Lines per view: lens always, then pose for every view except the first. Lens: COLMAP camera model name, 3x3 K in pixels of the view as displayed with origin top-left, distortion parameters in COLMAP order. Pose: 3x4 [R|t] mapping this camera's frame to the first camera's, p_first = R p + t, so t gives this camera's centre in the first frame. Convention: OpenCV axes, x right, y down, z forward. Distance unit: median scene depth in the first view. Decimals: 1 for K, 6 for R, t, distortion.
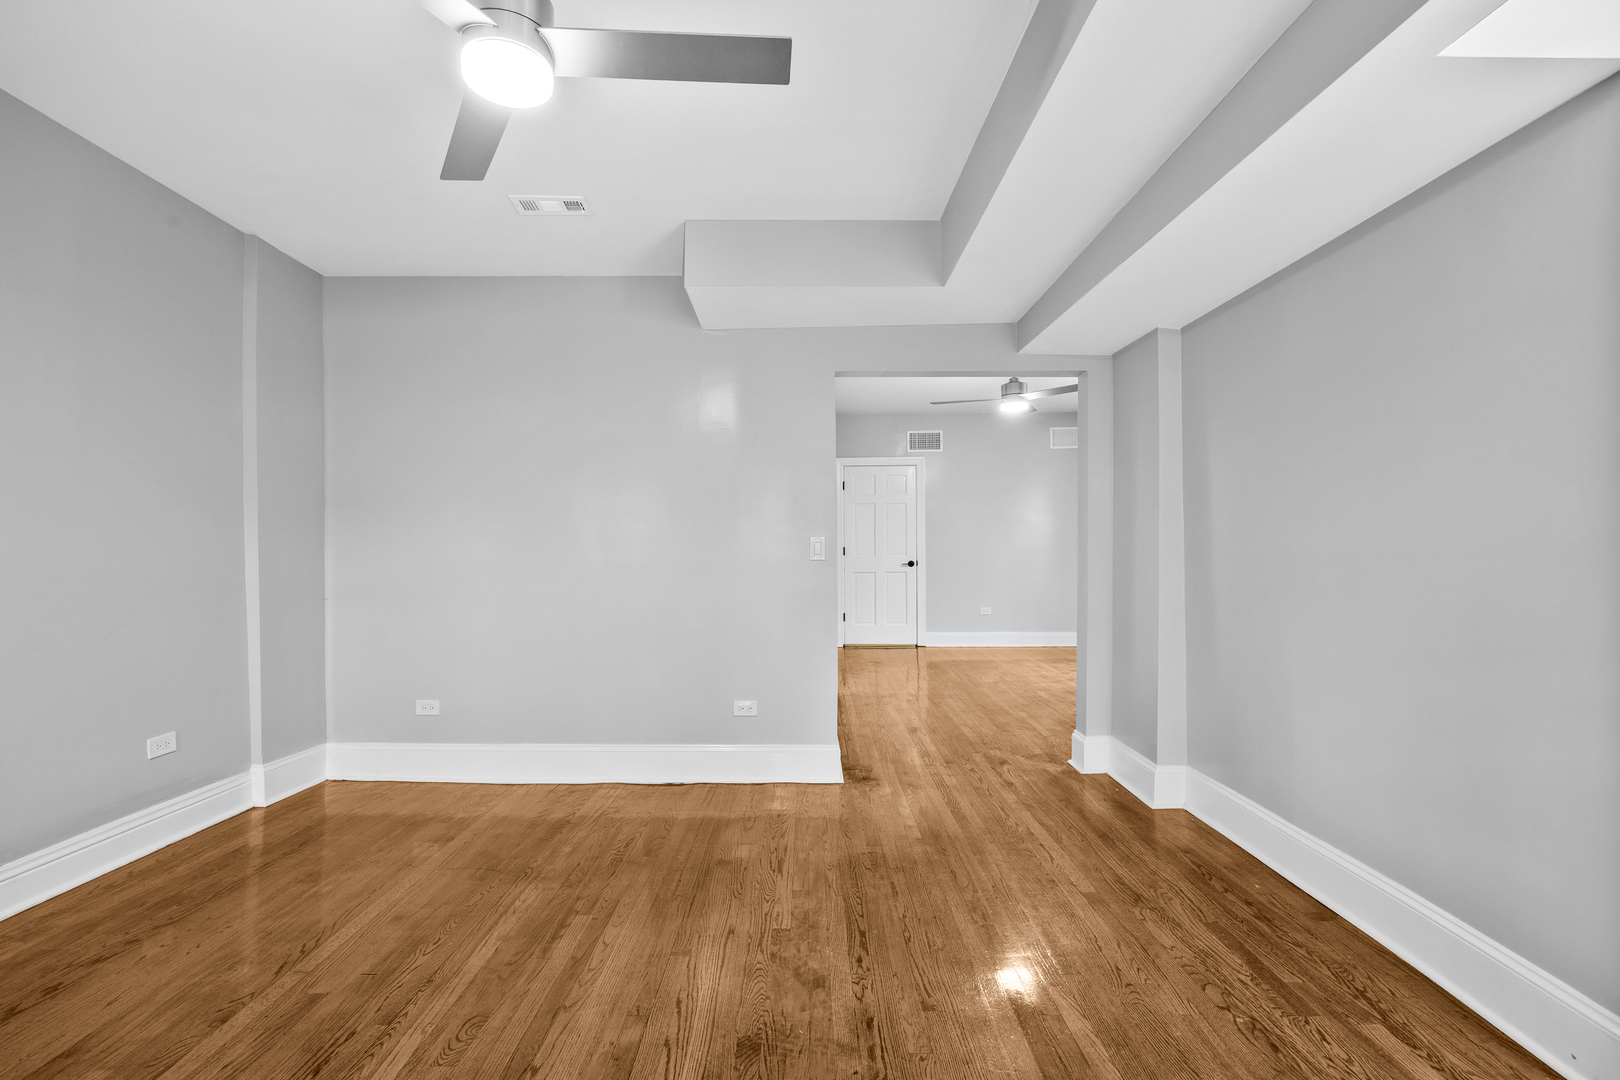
lens RADIAL K [[715.1, 0, 781.2], [0, 715.1, 551.2], [0, 0, 1]] dist [-0.014308, -0.000153]
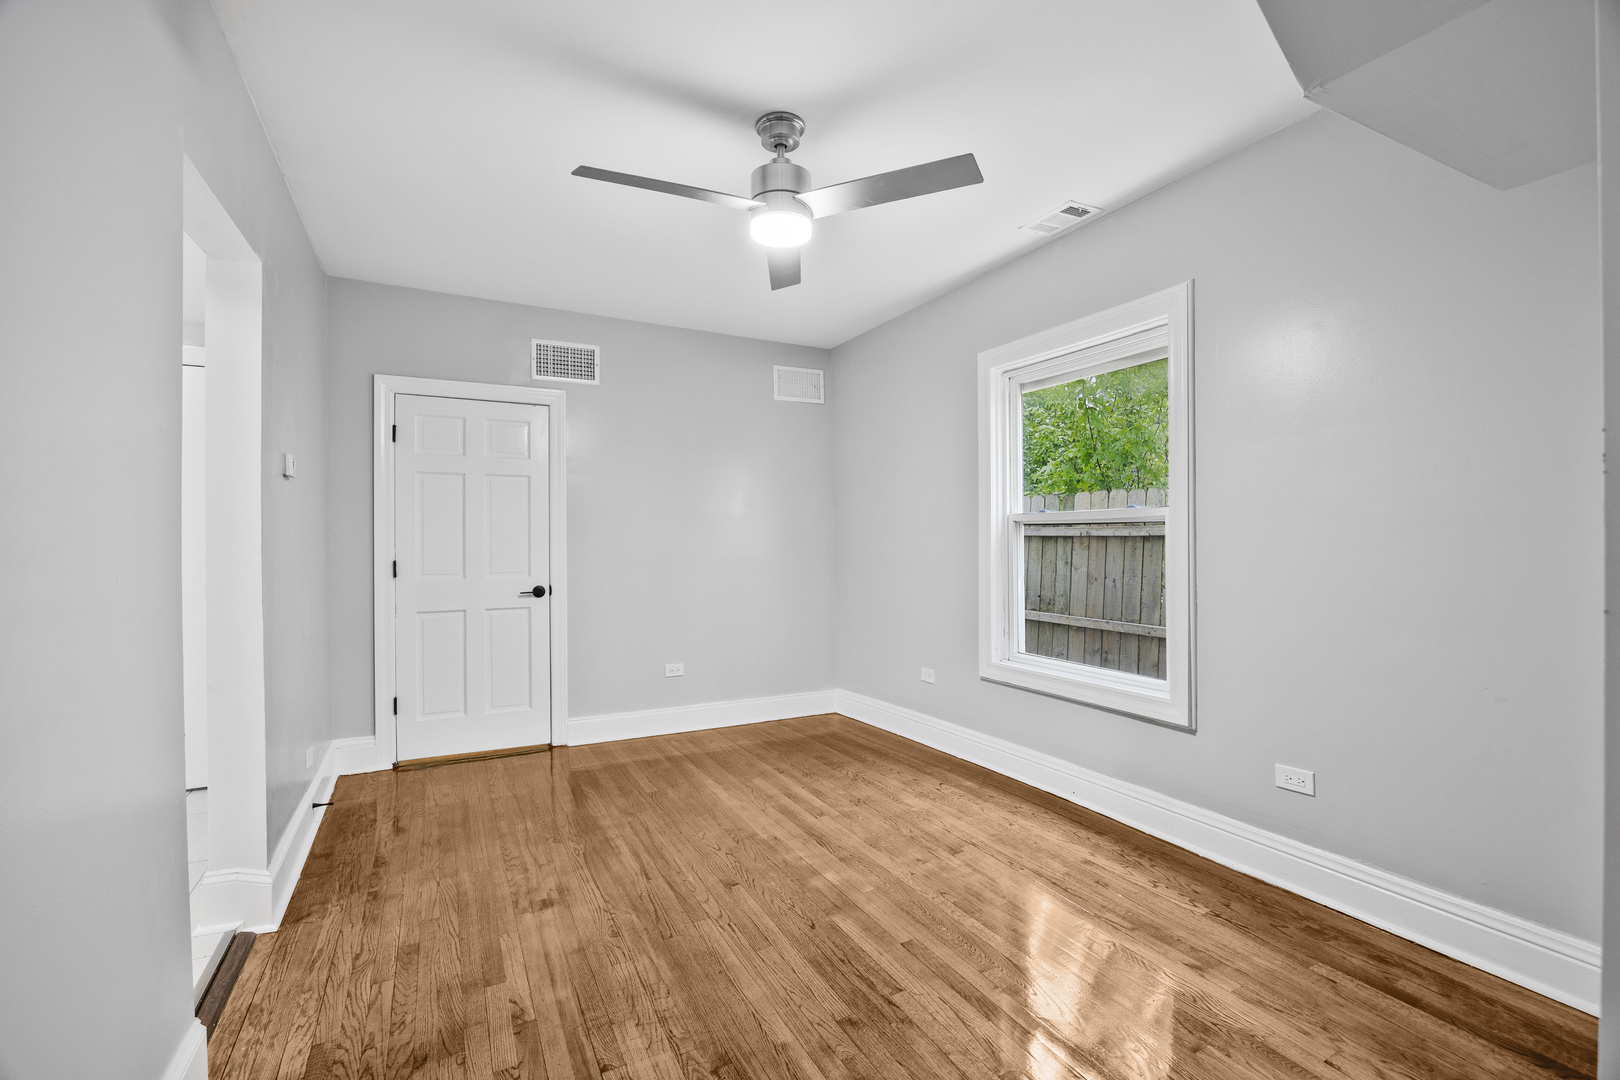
lens RADIAL K [[715.1, 0, 781.2], [0, 715.1, 551.2], [0, 0, 1]] dist [-0.014308, -0.000153]
pose [[0.888177, -0.000831, 0.459502, 0.229193], [0.000724, 1.000000, 0.000407, -0.028633], [-0.459502, -0.000029, 0.888177, 1.047544]]
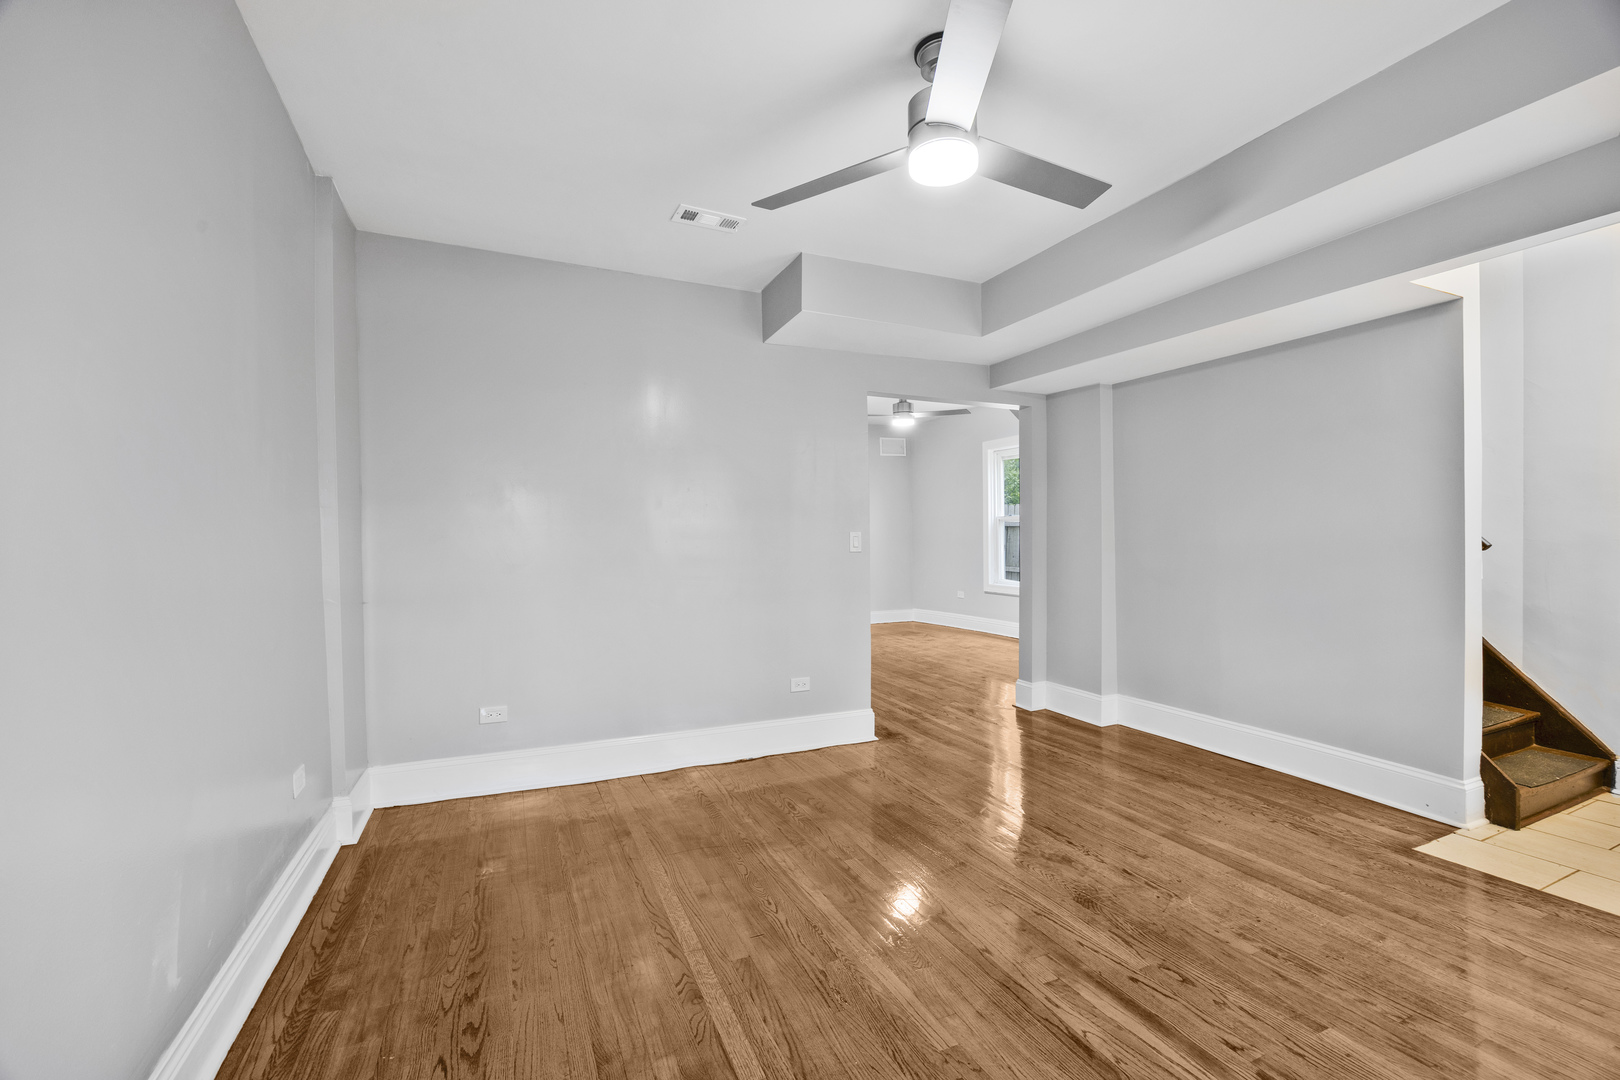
lens RADIAL K [[703.5, 0, 810.0], [0, 703.5, 540.0], [0, 0, 1]] dist [-0.012309, 0.000020]
pose [[0.904555, -0.002400, 0.426351, -0.525975], [0.003868, 0.999989, -0.002577, -0.004276], [-0.426340, 0.003980, 0.904554, -0.006590]]
